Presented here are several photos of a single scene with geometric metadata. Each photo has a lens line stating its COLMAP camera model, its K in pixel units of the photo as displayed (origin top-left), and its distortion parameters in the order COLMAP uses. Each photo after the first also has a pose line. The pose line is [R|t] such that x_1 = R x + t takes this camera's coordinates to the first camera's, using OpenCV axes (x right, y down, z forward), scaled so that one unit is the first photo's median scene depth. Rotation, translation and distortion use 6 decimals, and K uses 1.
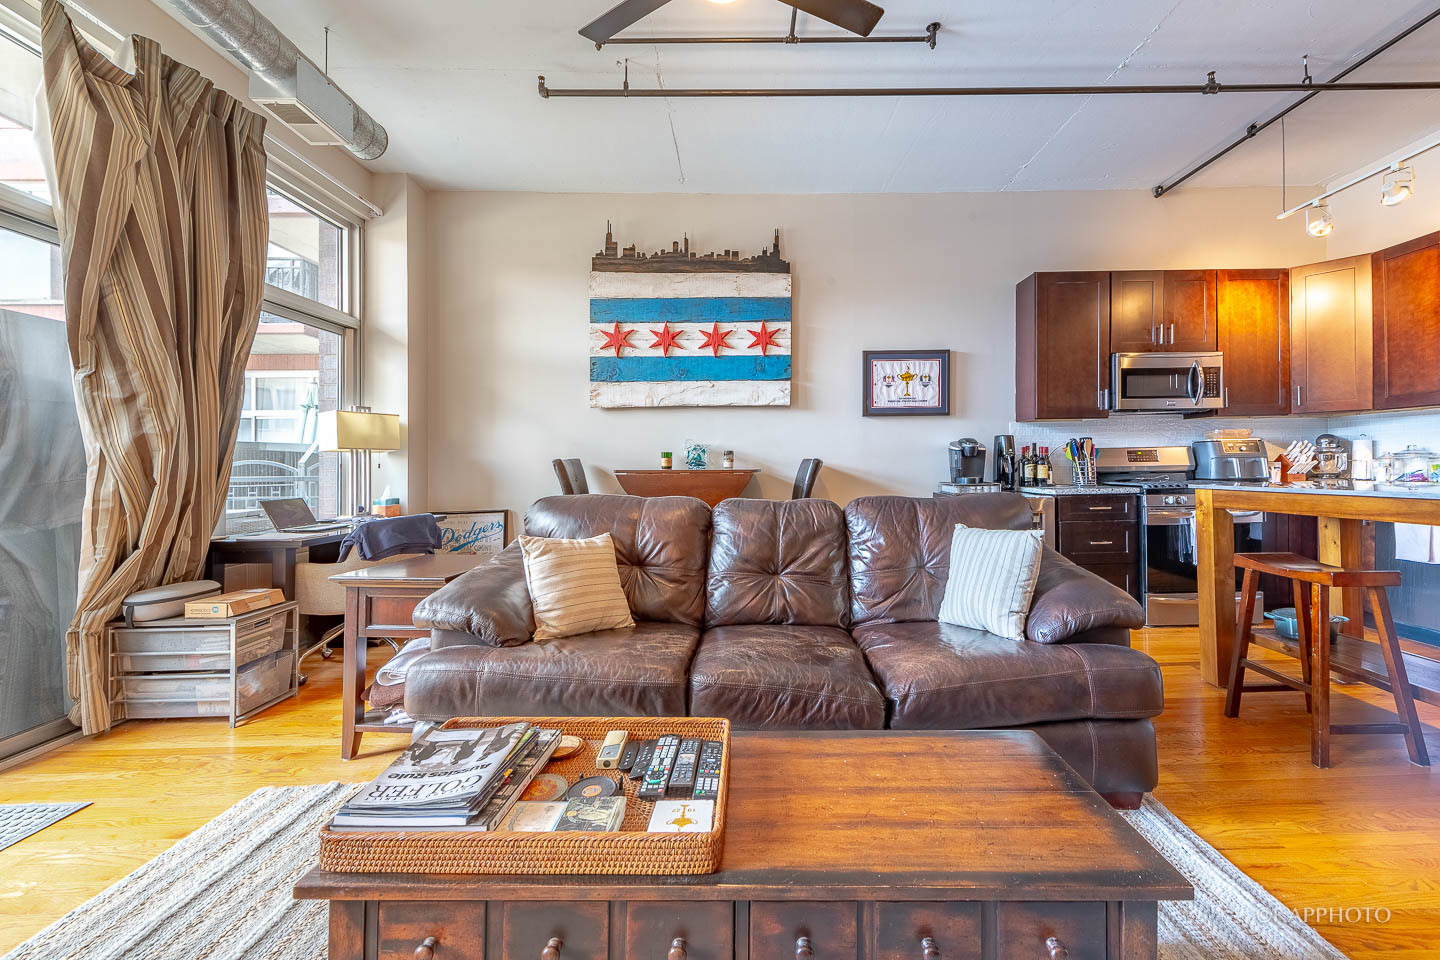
lens RADIAL K [[579.0, 0, 727.1], [0, 579.0, 466.0], [0, 0, 1]] dist [0.004379, -0.000081]
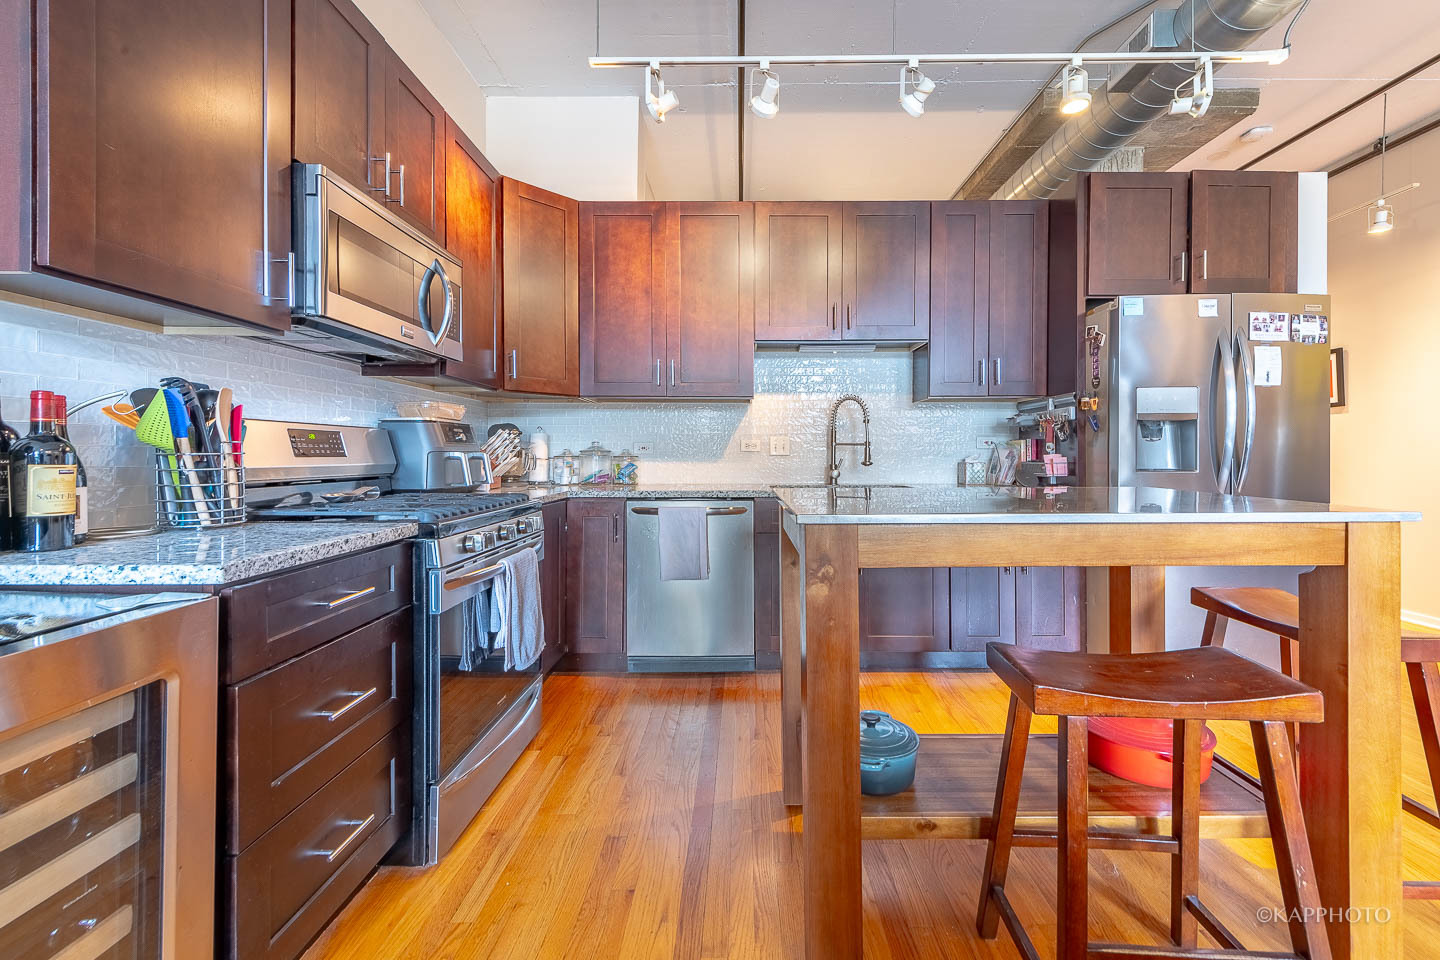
lens RADIAL K [[569.0, 0, 741.4], [0, 569.0, 459.3], [0, 0, 1]] dist [-0.000371, -0.000134]
pose [[0.010398, 0.009646, 0.999899, 0.288621], [0.001677, 0.999952, -0.009664, -0.000677], [-0.999945, 0.001778, 0.010381, 0.677183]]
